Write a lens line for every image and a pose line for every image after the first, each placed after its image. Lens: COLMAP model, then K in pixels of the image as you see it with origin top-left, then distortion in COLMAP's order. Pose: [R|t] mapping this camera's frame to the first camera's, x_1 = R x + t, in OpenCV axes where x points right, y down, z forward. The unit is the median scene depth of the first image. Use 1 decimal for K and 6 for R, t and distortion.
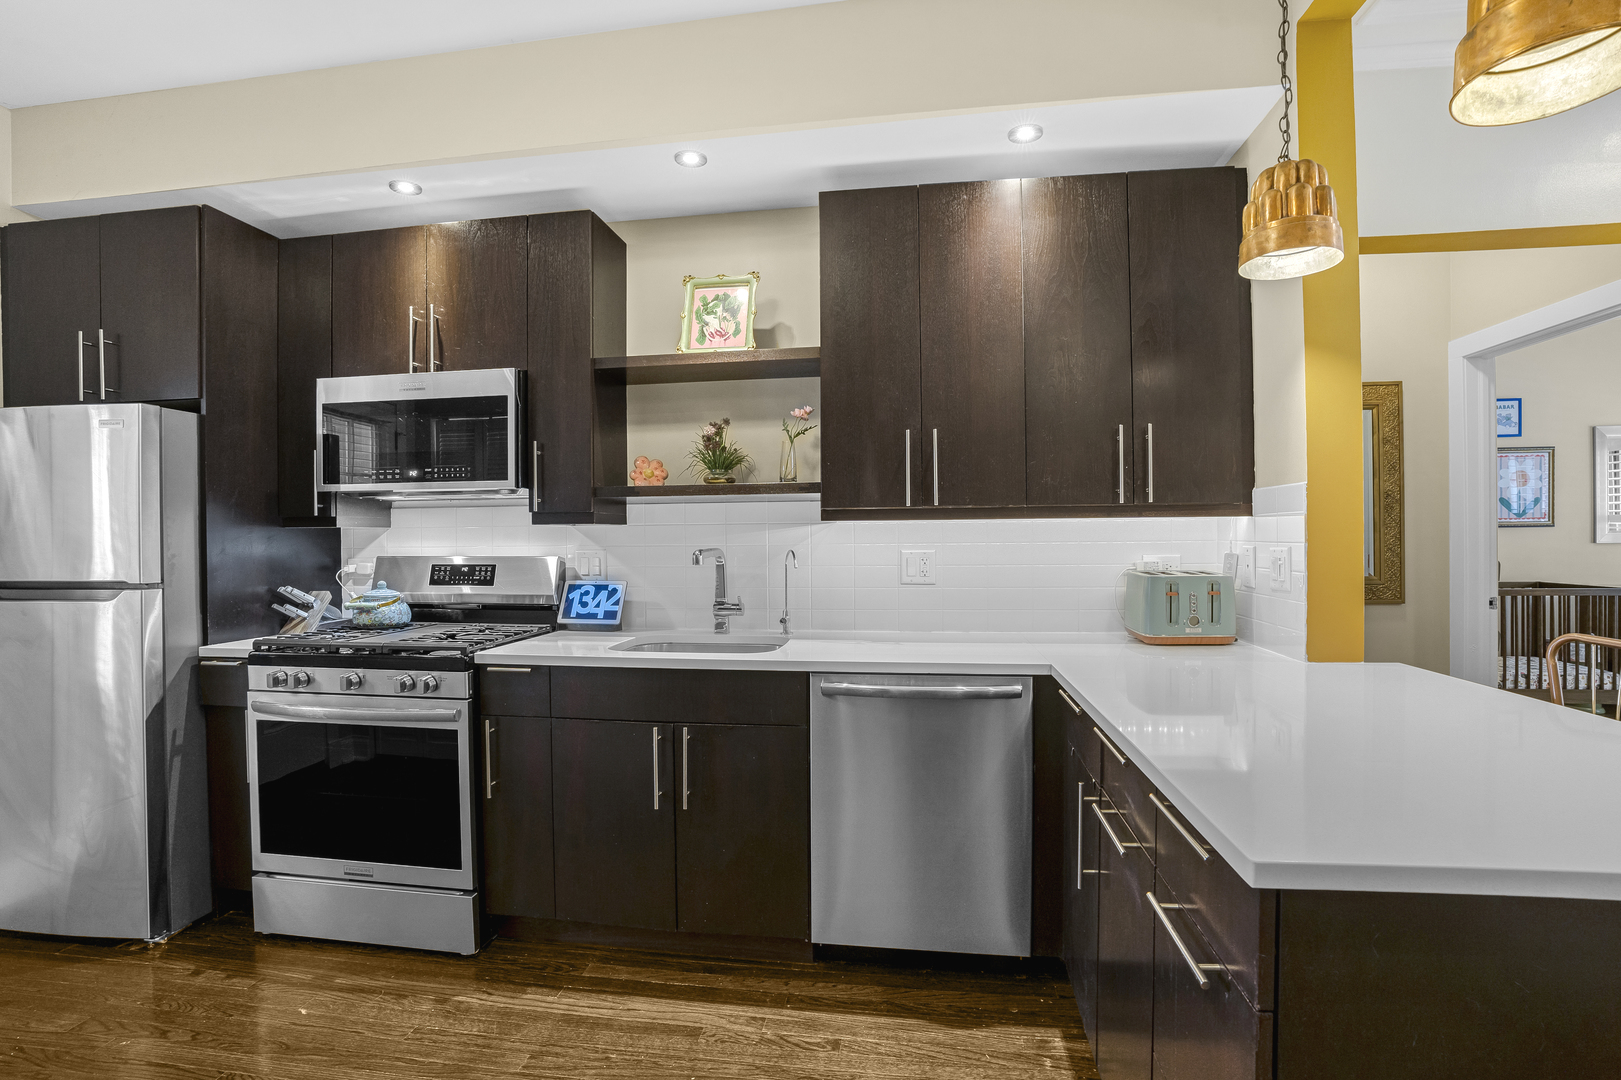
lens RADIAL K [[773.9, 0, 810.5], [0, 773.9, 540.0], [0, 0, 1]] dist [-0.072358, 0.029260]
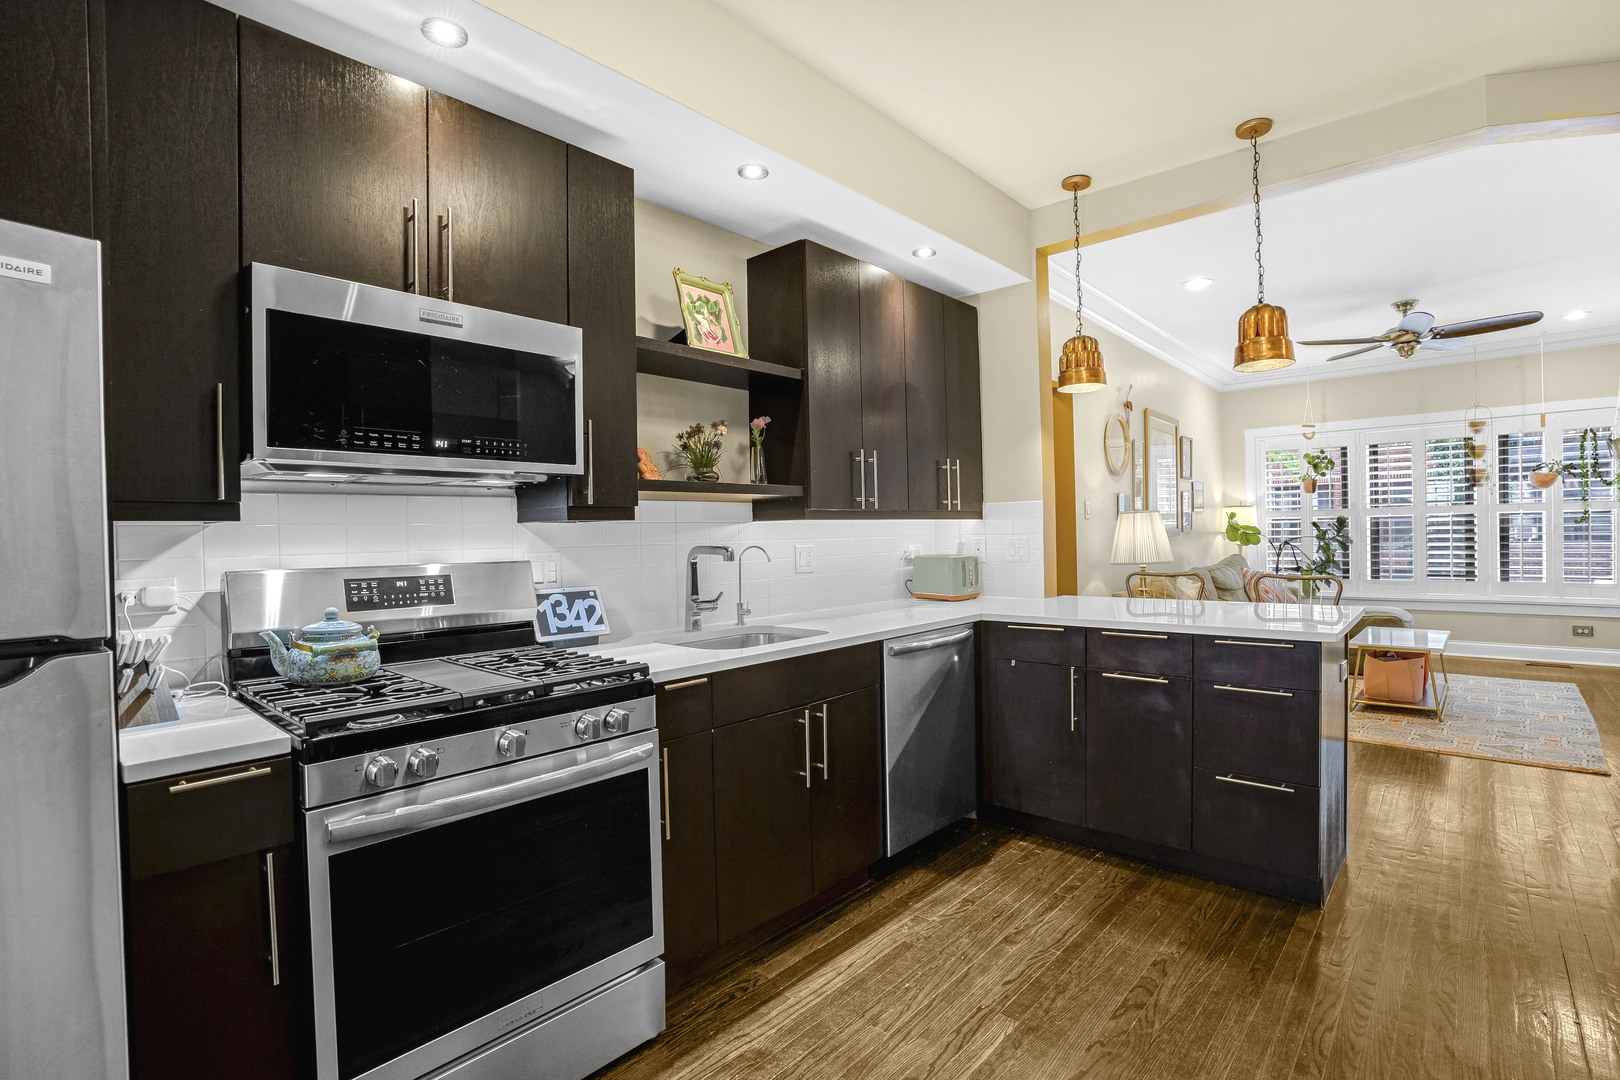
lens RADIAL K [[773.4, 0, 810.0], [0, 773.4, 540.0], [0, 0, 1]] dist [-0.072358, 0.029260]
pose [[0.543082, -0.009088, 0.839630, -0.910393], [0.018334, 0.999831, -0.001037, 0.006415], [-0.839479, 0.015957, 0.543157, 0.341122]]
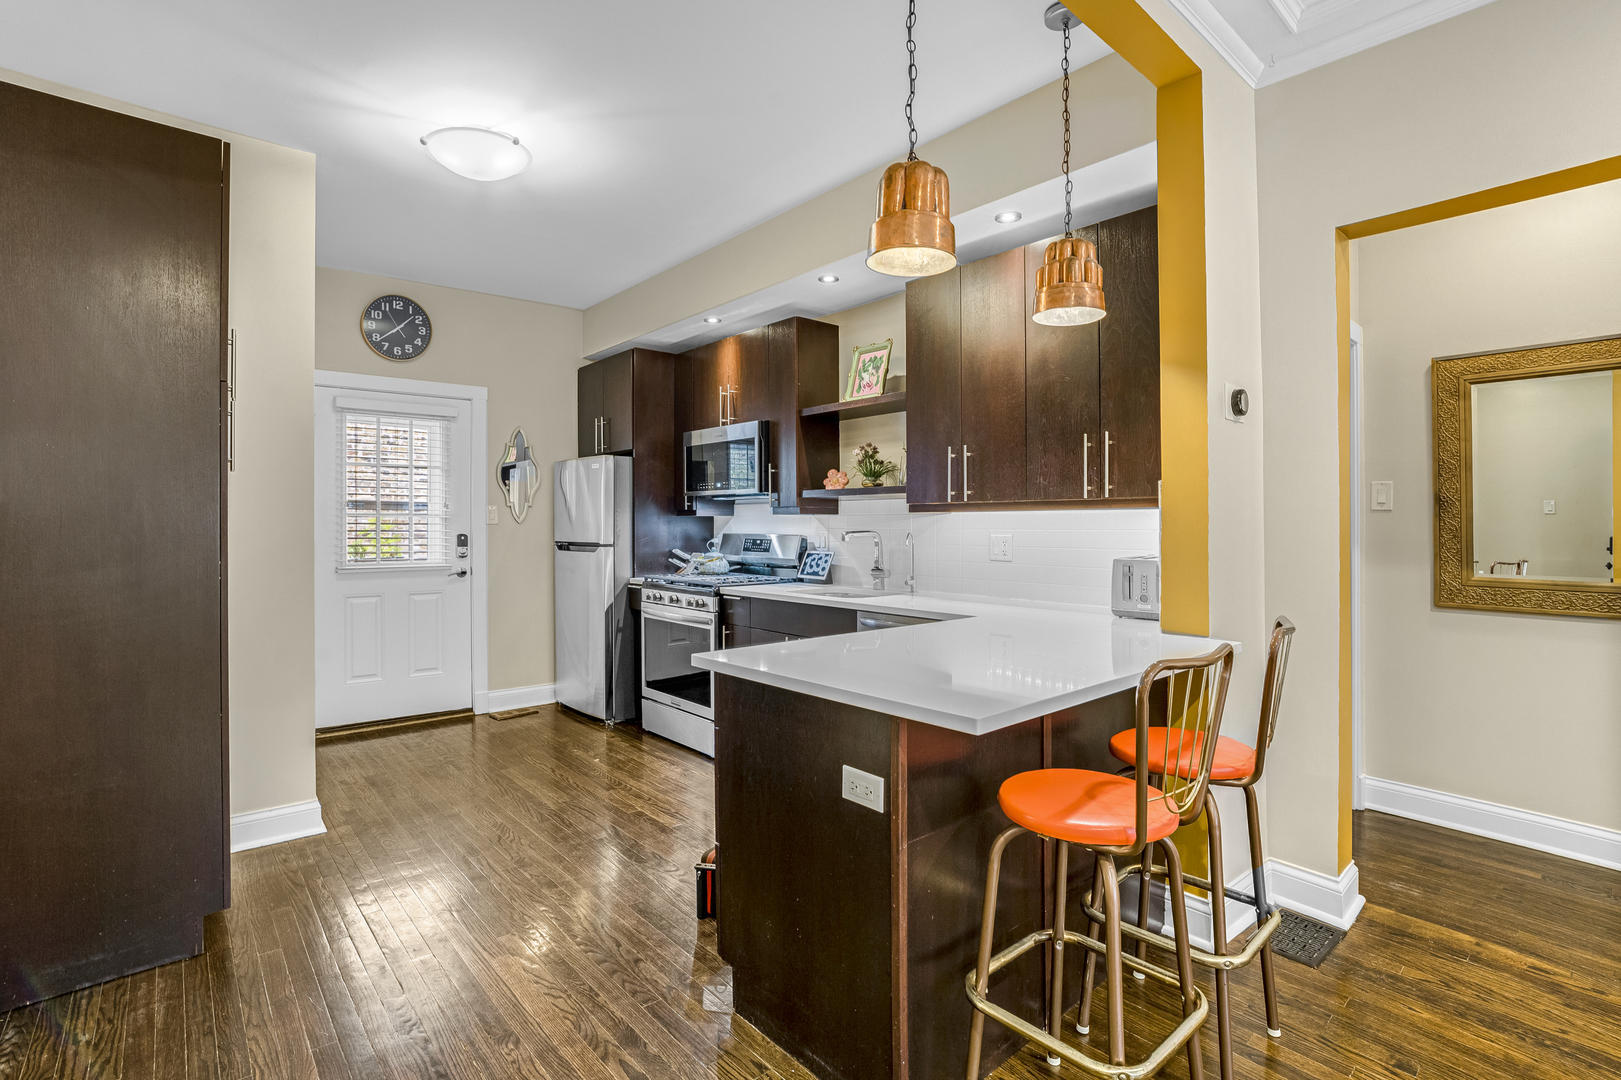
lens RADIAL K [[773.9, 0, 810.5], [0, 773.9, 540.0], [0, 0, 1]] dist [-0.072358, 0.029260]
pose [[0.761781, 0.022060, -0.647459, 0.762303], [-0.010208, 0.999705, 0.022051, -0.003603], [0.647754, -0.010188, 0.761782, -0.199199]]
